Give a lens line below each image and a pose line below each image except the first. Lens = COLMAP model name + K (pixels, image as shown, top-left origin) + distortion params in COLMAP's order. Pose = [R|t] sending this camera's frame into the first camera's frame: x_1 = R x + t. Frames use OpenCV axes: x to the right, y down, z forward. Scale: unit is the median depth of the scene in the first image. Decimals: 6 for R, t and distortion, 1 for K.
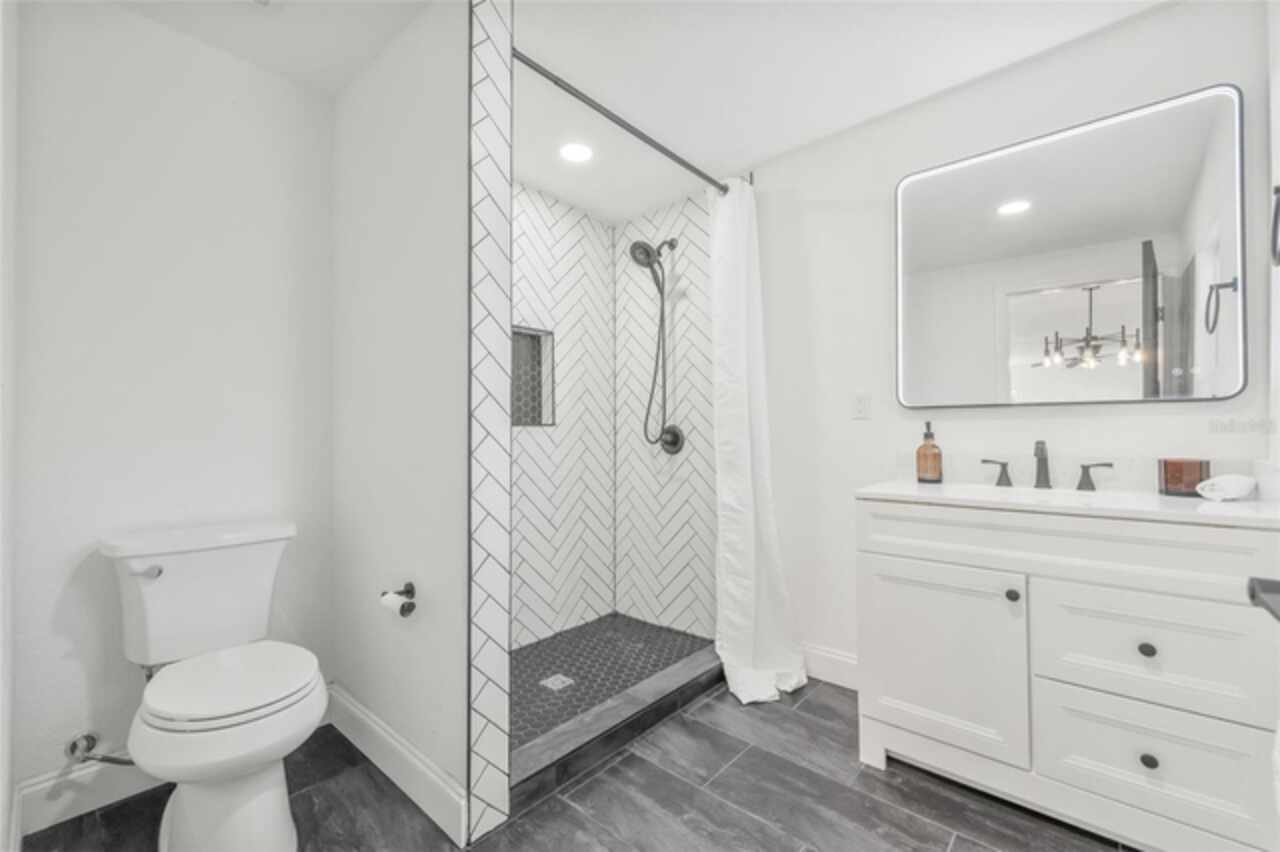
lens RADIAL K [[534.9, 0, 640.0], [0, 534.9, 426.0], [0, 0, 1]] dist [0.000921, 0.000141]
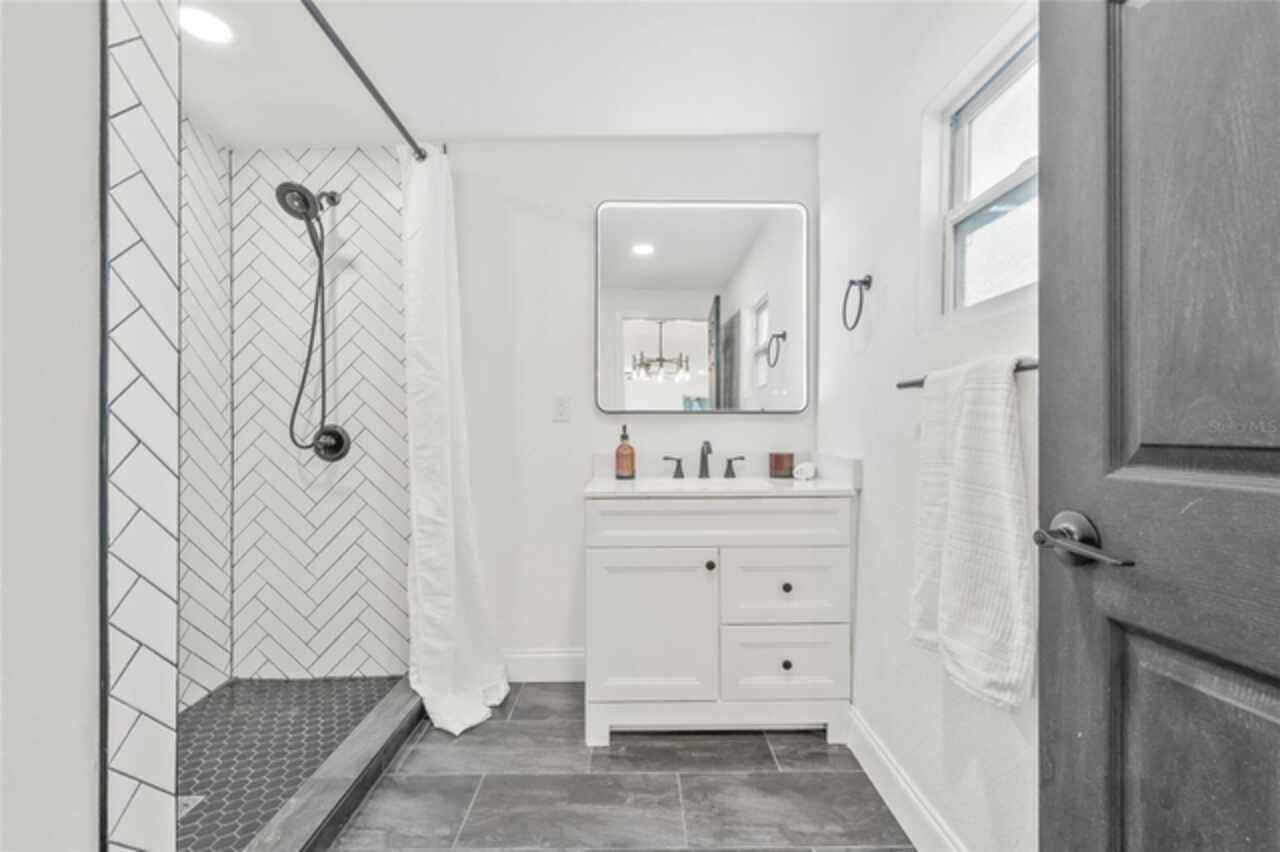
lens RADIAL K [[537.0, 0, 635.6], [0, 537.0, 431.8], [0, 0, 1]] dist [-0.001766, 0.000120]
pose [[0.742518, -0.000809, 0.669825, -0.189189], [-0.008623, 0.999905, 0.010767, -0.005596], [-0.669770, -0.013770, 0.742441, 0.132051]]
